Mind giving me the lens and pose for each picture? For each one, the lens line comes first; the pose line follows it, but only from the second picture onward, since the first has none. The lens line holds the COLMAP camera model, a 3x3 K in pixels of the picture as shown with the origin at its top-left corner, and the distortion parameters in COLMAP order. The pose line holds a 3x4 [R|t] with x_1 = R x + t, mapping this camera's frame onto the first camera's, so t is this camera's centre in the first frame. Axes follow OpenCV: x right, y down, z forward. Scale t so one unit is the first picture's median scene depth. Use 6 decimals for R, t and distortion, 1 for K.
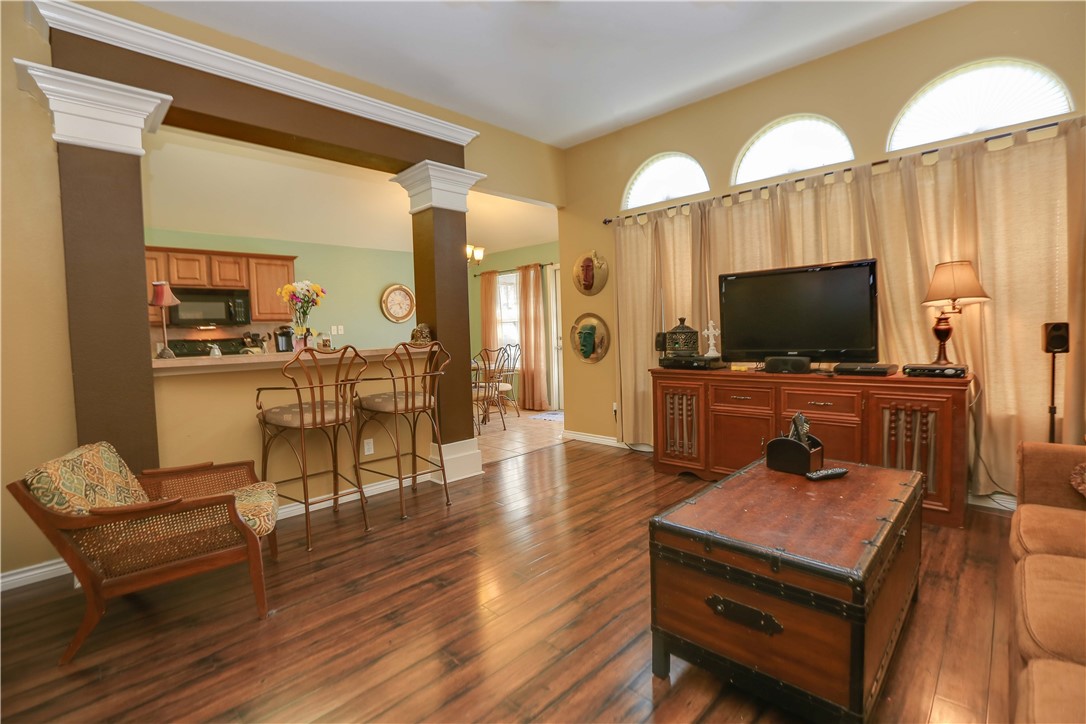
lens RADIAL K [[492.6, 0, 545.4], [0, 492.6, 354.8], [0, 0, 1]] dist [-0.049139, 0.015170]
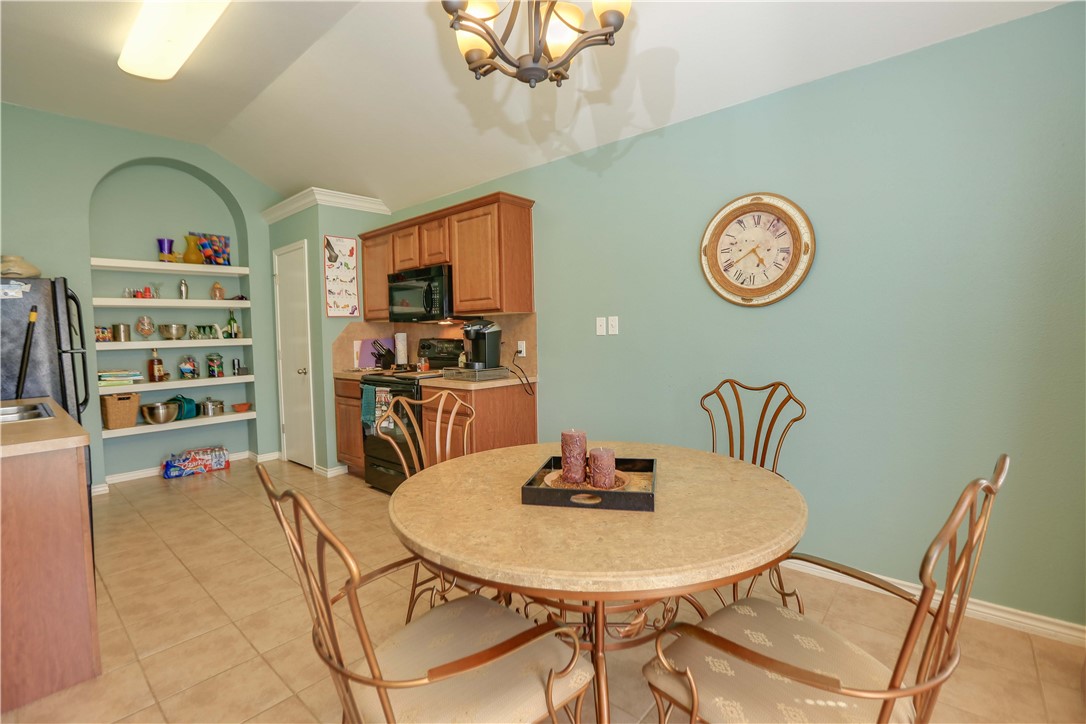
lens RADIAL K [[492.6, 0, 545.4], [0, 492.6, 354.8], [0, 0, 1]] dist [-0.049139, 0.015170]
pose [[0.065227, 0.081698, -0.994520, 0.056309], [-0.026113, 0.996441, 0.080143, -0.068863], [0.997529, 0.020743, 0.067129, 1.055297]]
